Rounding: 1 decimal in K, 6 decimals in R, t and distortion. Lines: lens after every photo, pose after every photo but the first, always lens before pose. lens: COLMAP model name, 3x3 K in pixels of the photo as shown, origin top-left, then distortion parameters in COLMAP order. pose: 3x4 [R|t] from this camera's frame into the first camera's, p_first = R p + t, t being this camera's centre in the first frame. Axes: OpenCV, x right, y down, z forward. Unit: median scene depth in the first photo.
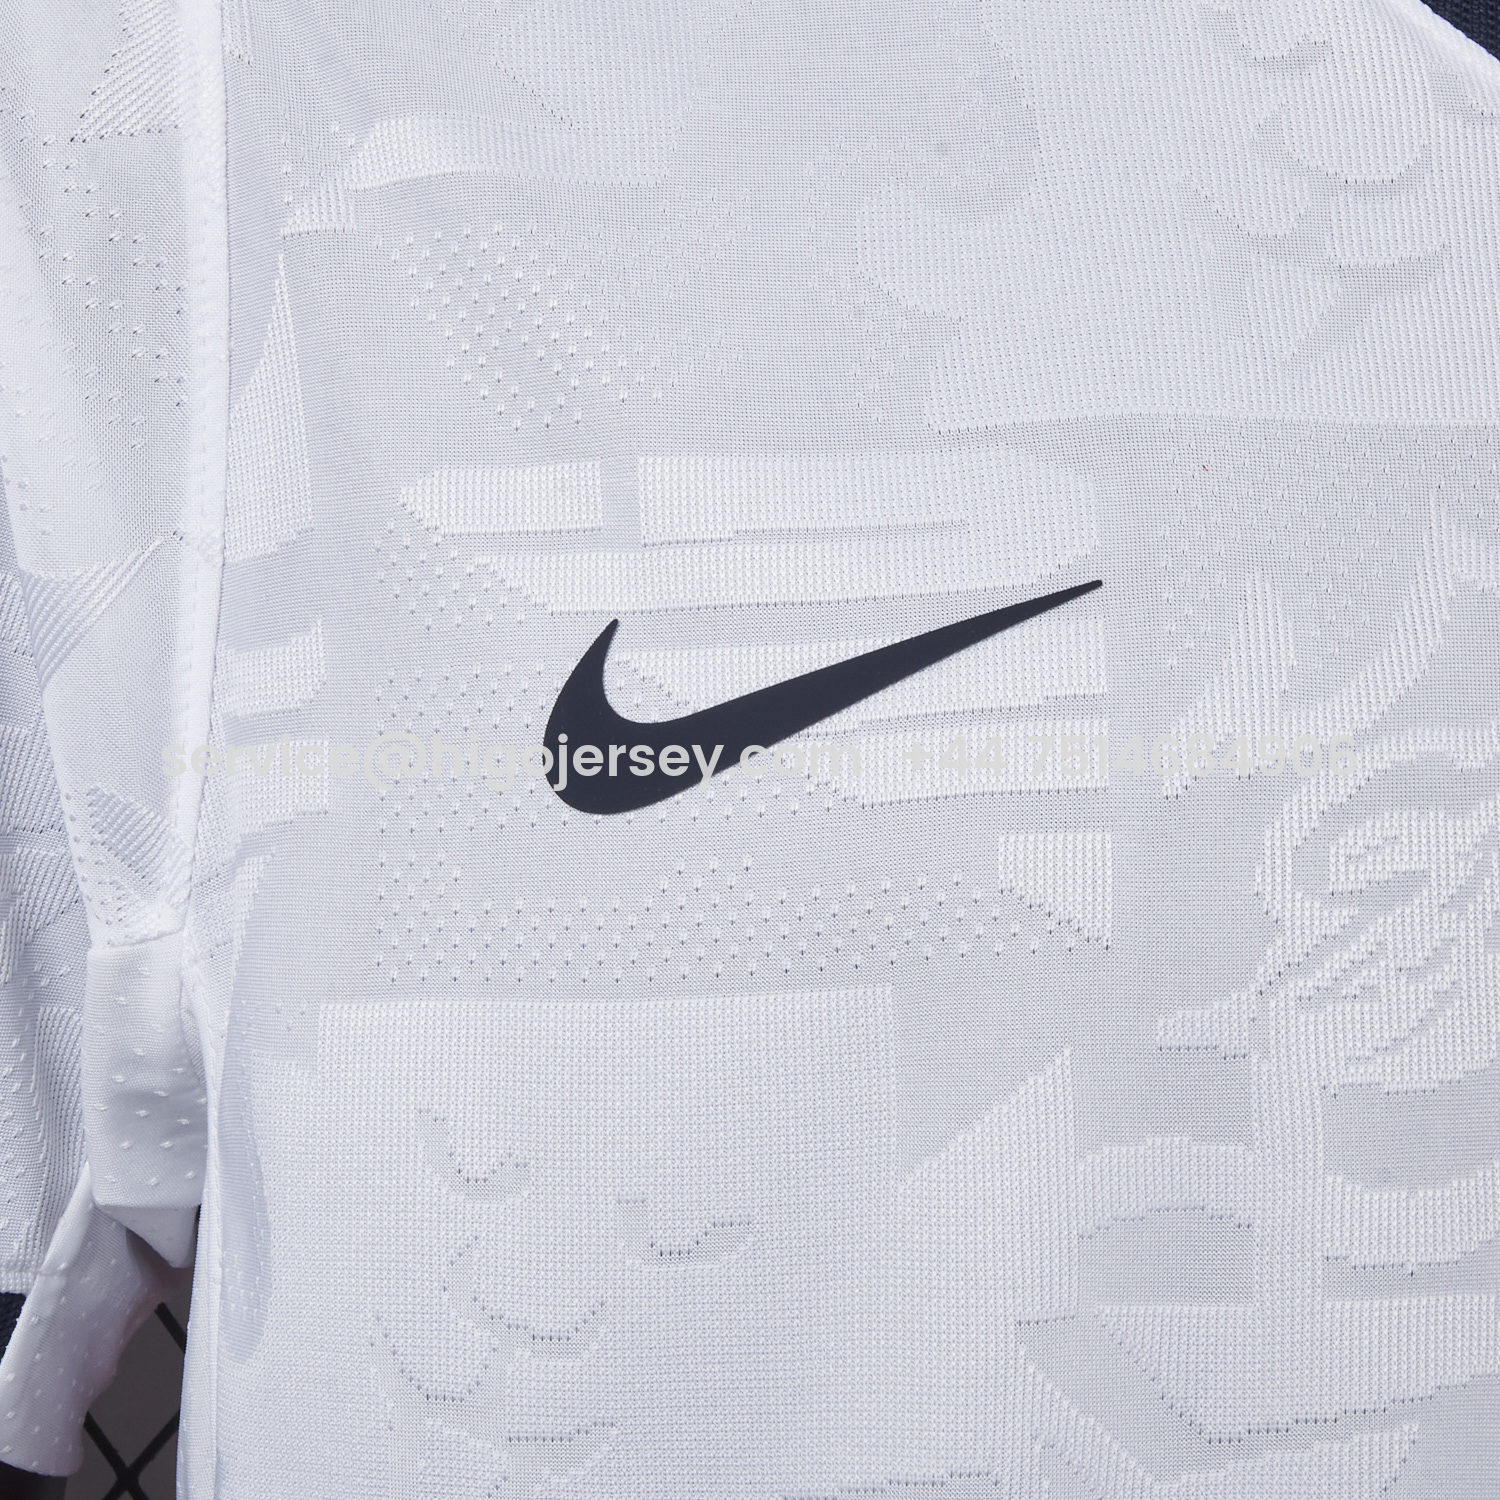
lens RADIAL K [[3017.4, 0, 752.7], [0, 3017.4, 755.9], [0, 0, 1]] dist [-0.038134, 0.000000]
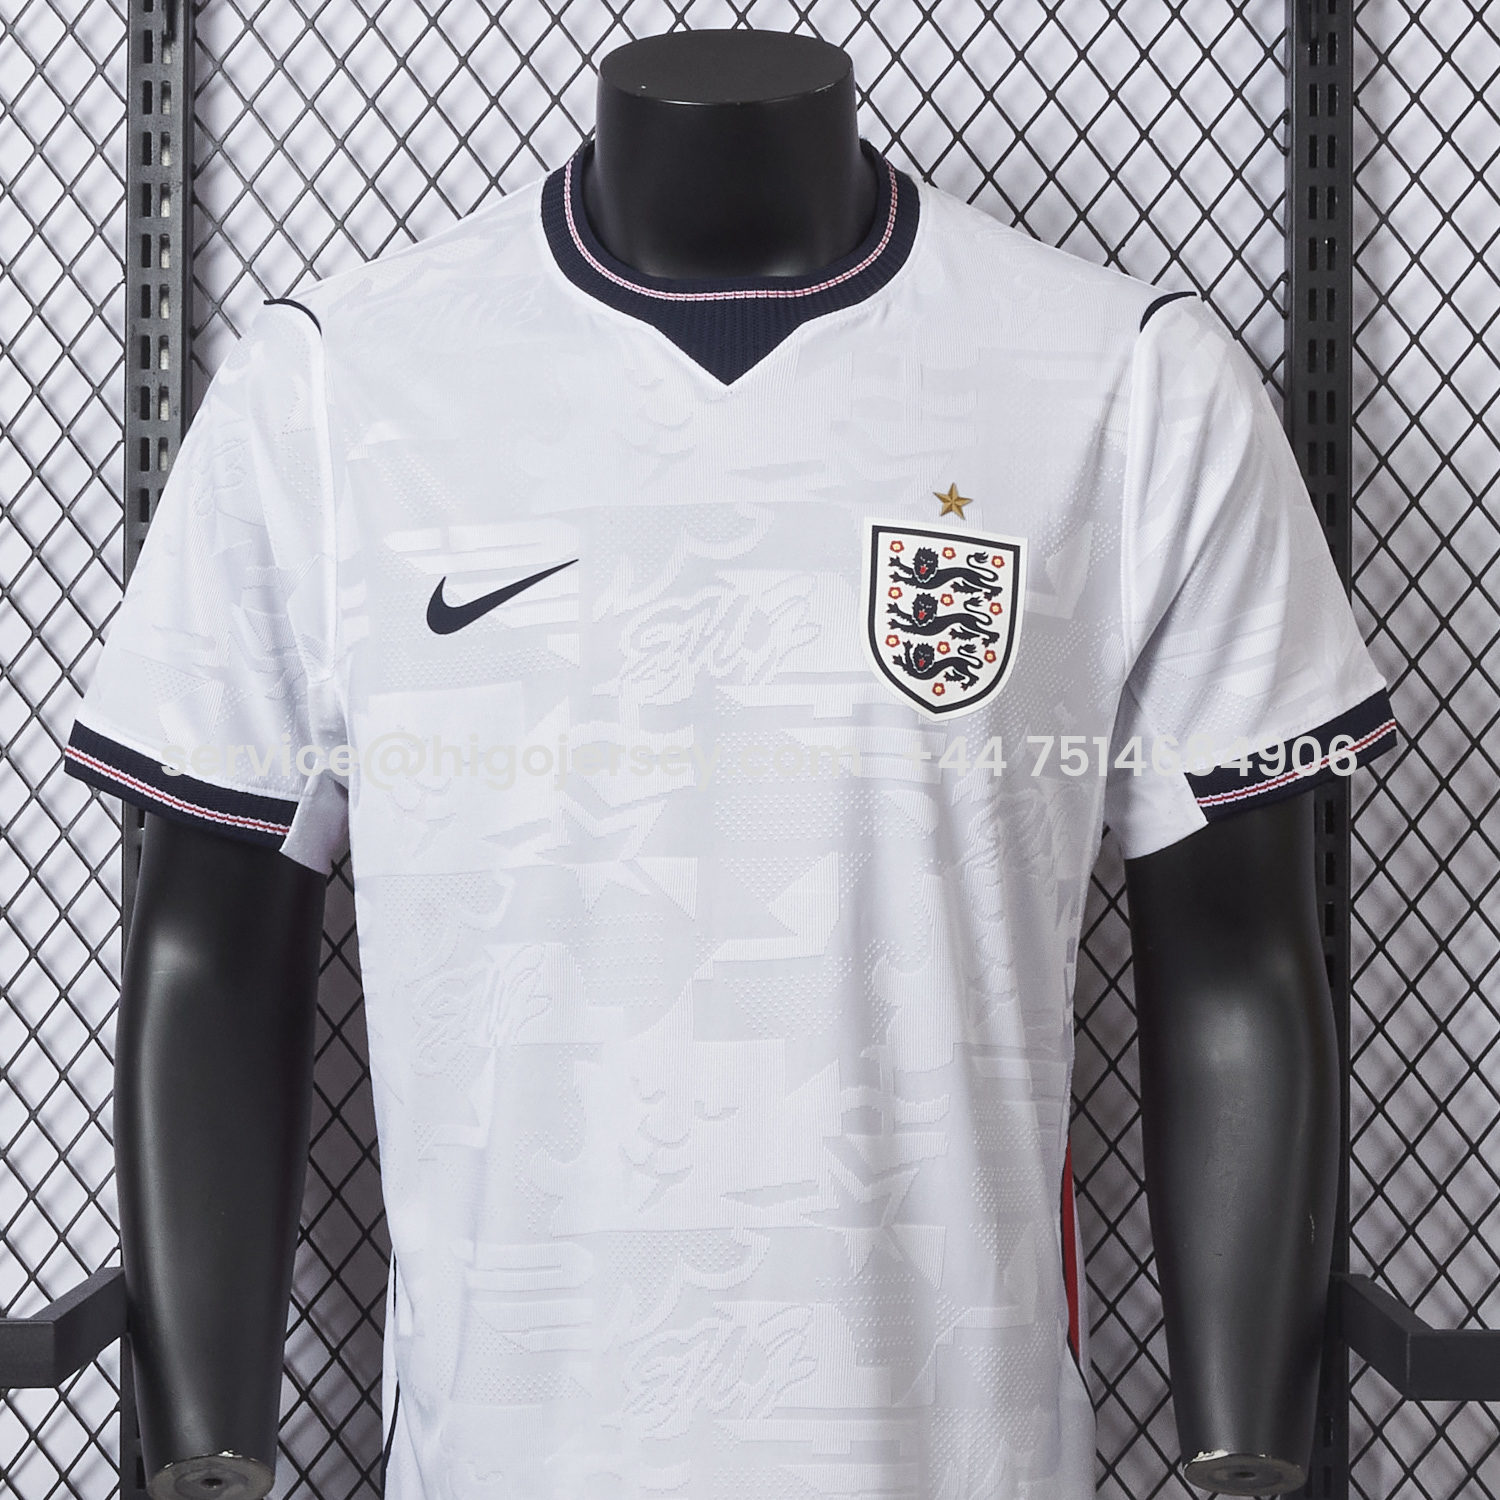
lens RADIAL K [[3017.4, 0, 745.9], [0, 3017.4, 737.8], [0, 0, 1]] dist [-0.038134, 0.000000]
pose [[0.985199, -0.039594, -0.166778, 0.807598], [0.048607, 0.997550, 0.050315, -0.018106], [0.164377, -0.057677, 0.984710, -2.171269]]
